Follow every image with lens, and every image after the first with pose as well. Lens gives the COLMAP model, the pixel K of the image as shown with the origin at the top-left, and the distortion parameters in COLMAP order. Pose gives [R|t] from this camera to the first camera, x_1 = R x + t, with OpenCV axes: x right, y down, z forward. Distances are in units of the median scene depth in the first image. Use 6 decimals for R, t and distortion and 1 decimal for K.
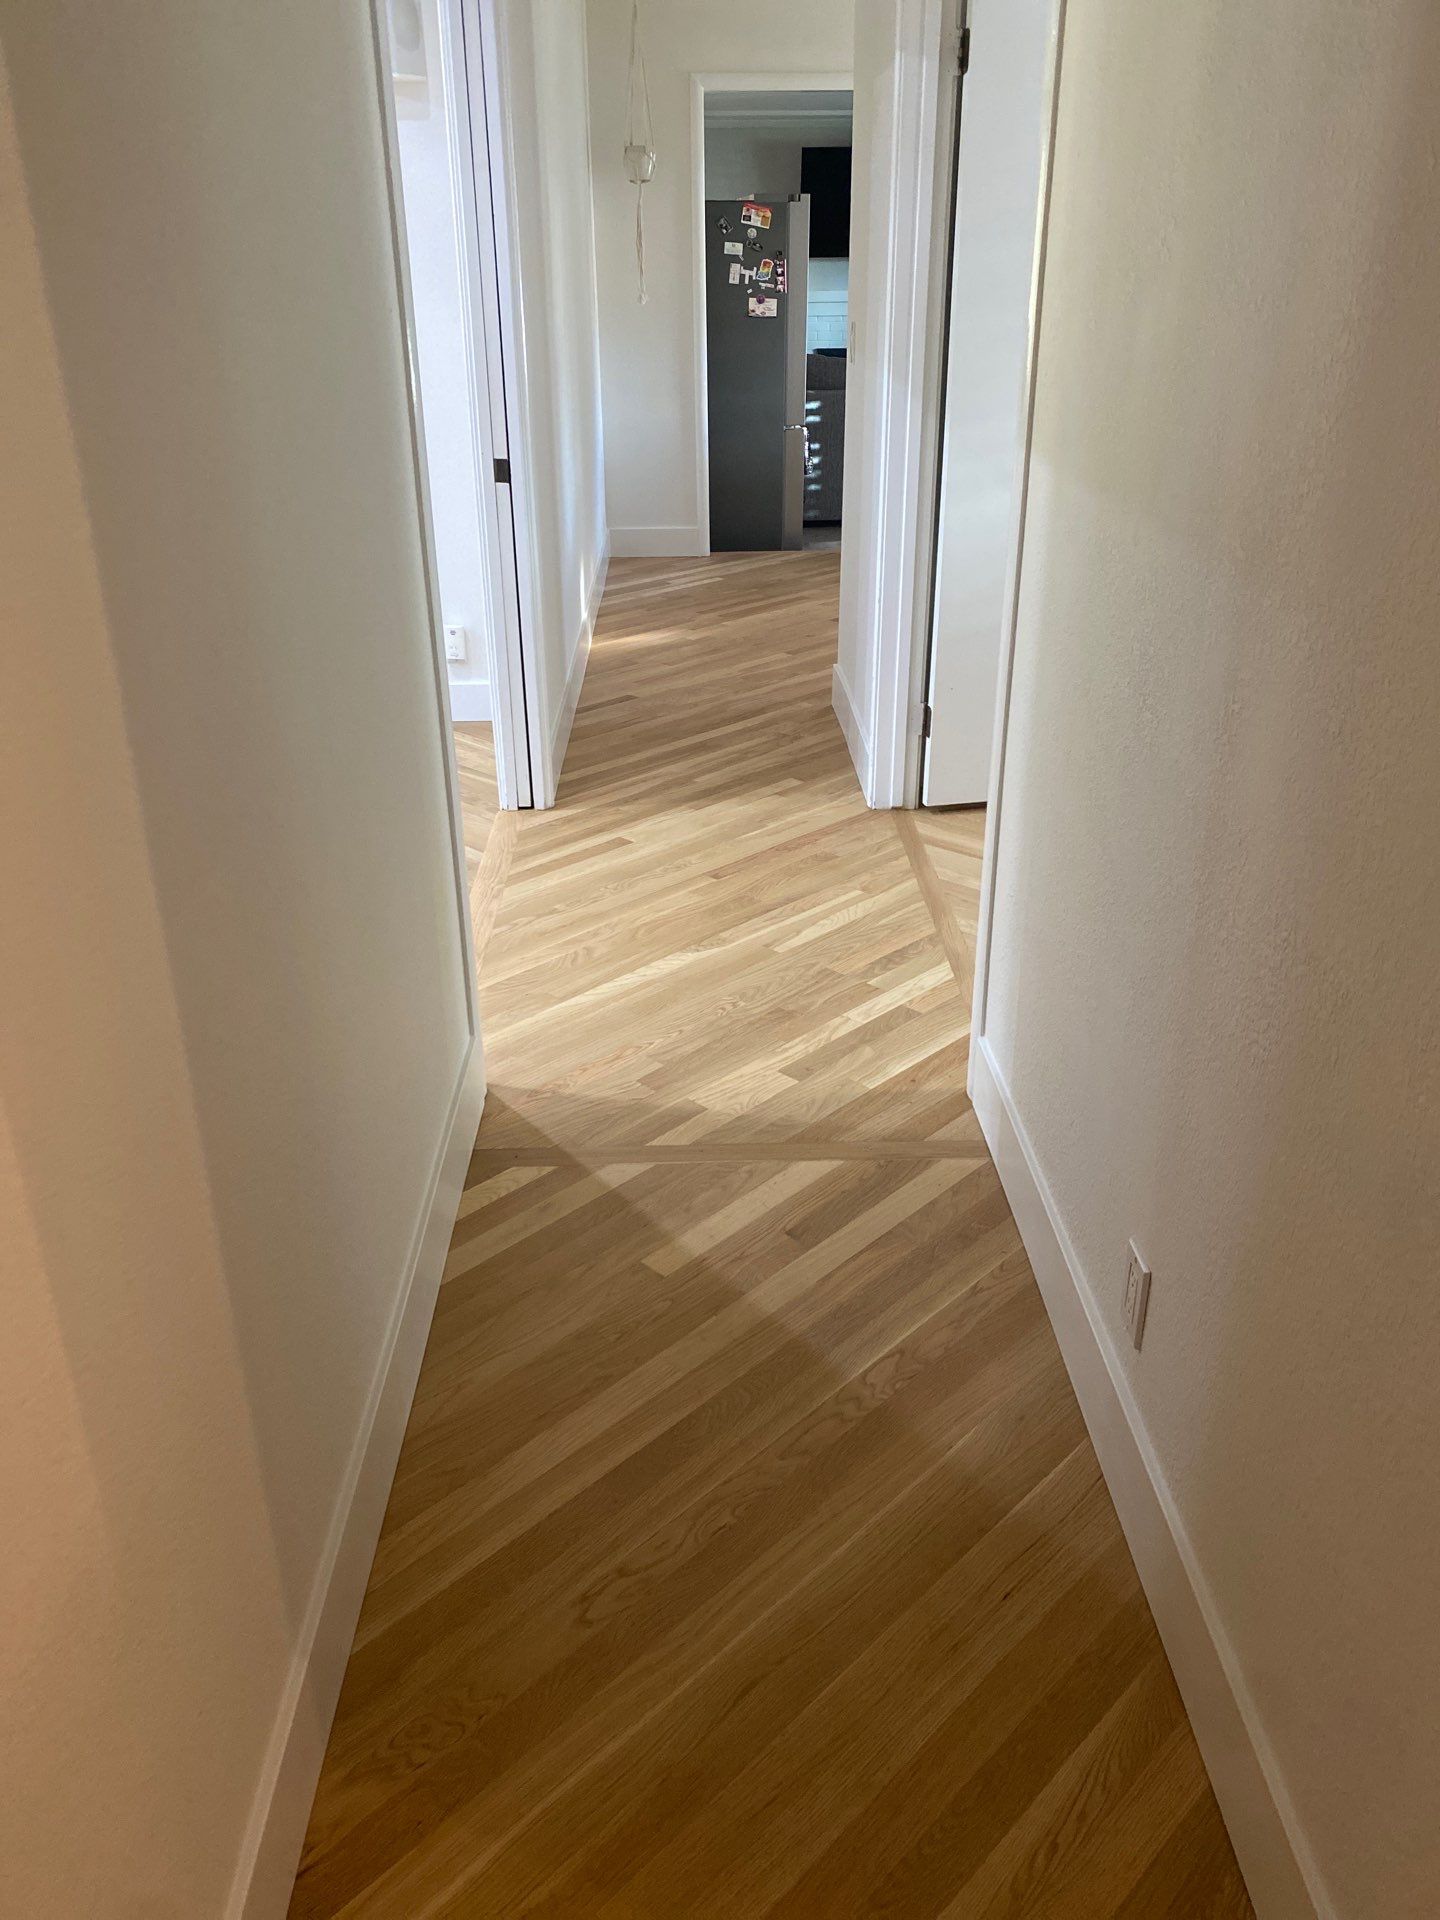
lens RADIAL K [[1463.4, 0, 726.8], [0, 1463.4, 963.8], [0, 0, 1]] dist [0.025682, -0.021781]
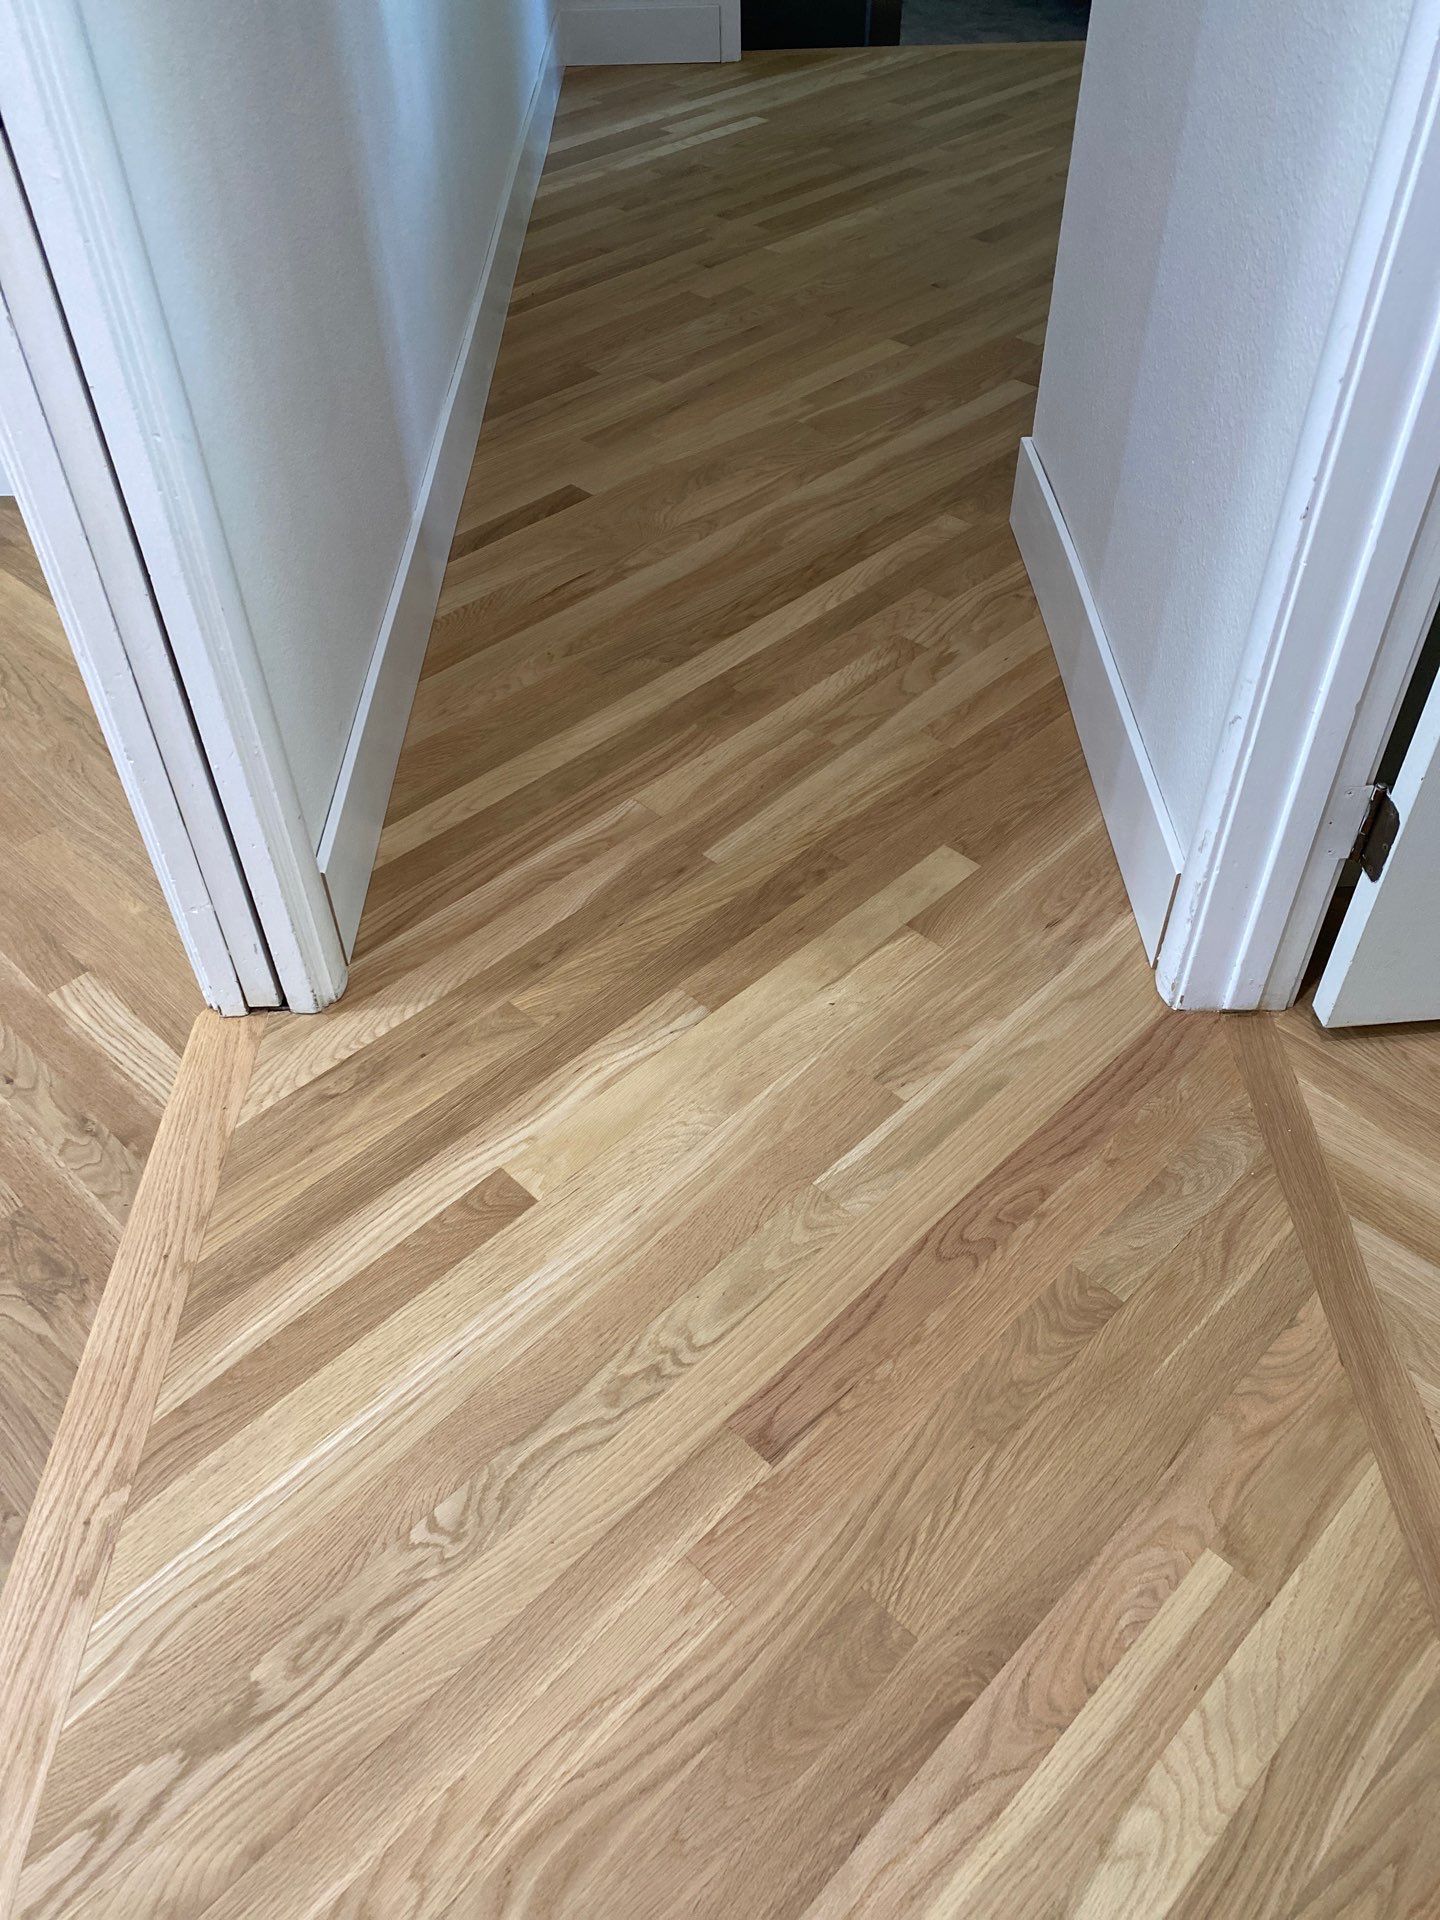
lens RADIAL K [[1472.6, 0, 720.0], [0, 1472.6, 960.0], [0, 0, 1]] dist [0.010073, 0.011767]
pose [[0.999698, 0.001167, -0.024552, -0.008903], [0.006689, 0.948264, 0.317412, -0.239343], [0.023652, -0.317480, 0.947970, 0.634409]]
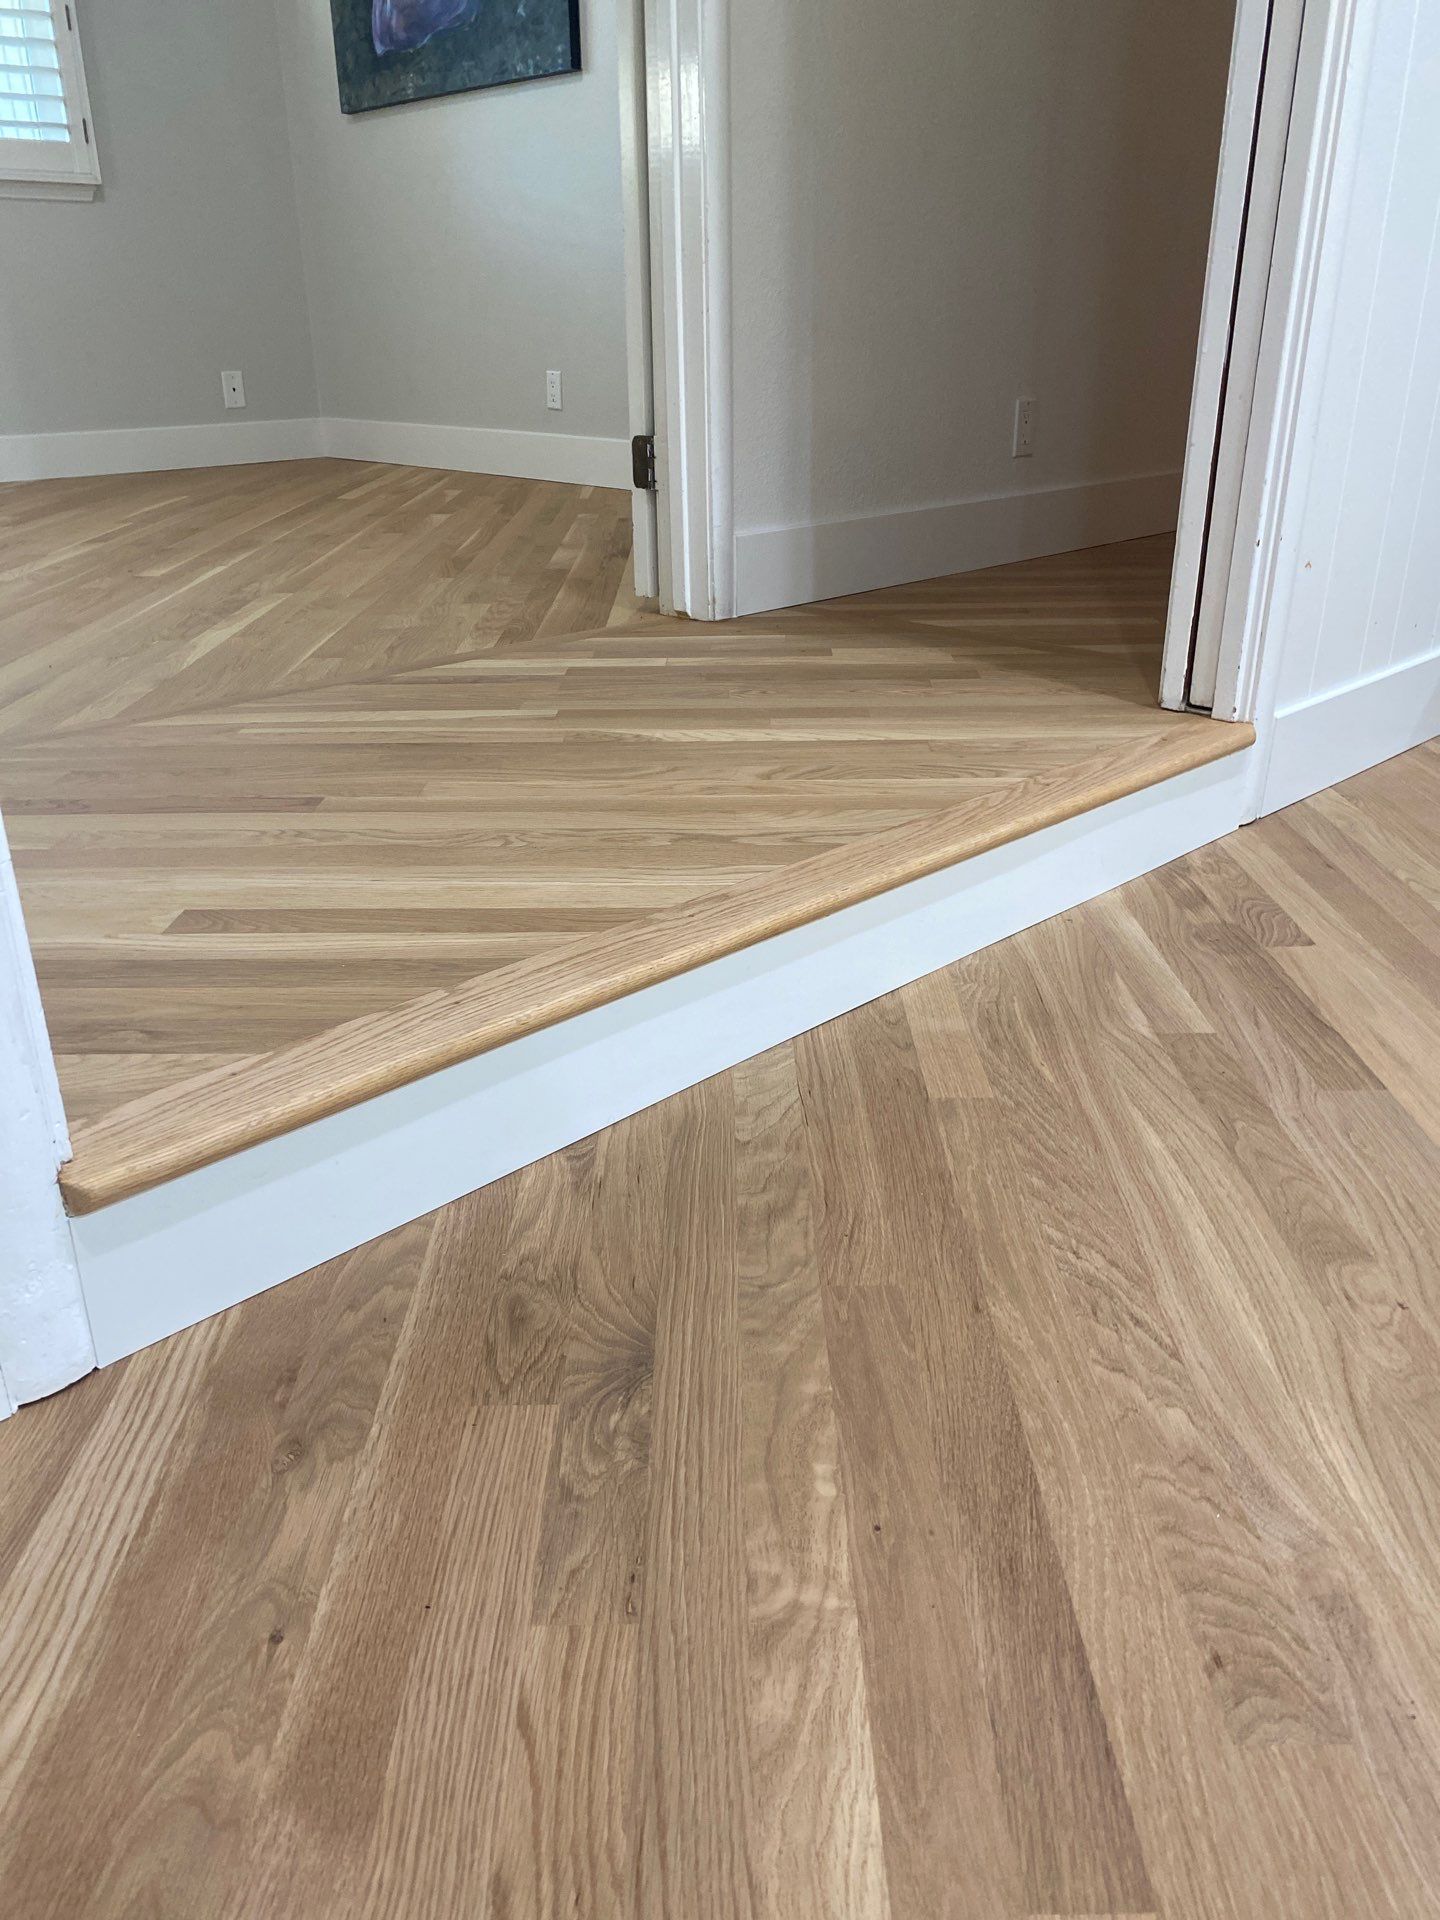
lens RADIAL K [[1475.8, 0, 706.4], [0, 1475.8, 955.6], [0, 0, 1]] dist [0.026200, -0.020476]
pose [[-0.675093, -0.283061, 0.681268, -0.358346], [0.330704, 0.709366, 0.622443, -0.234494], [-0.659458, 0.645505, -0.385278, 0.994363]]
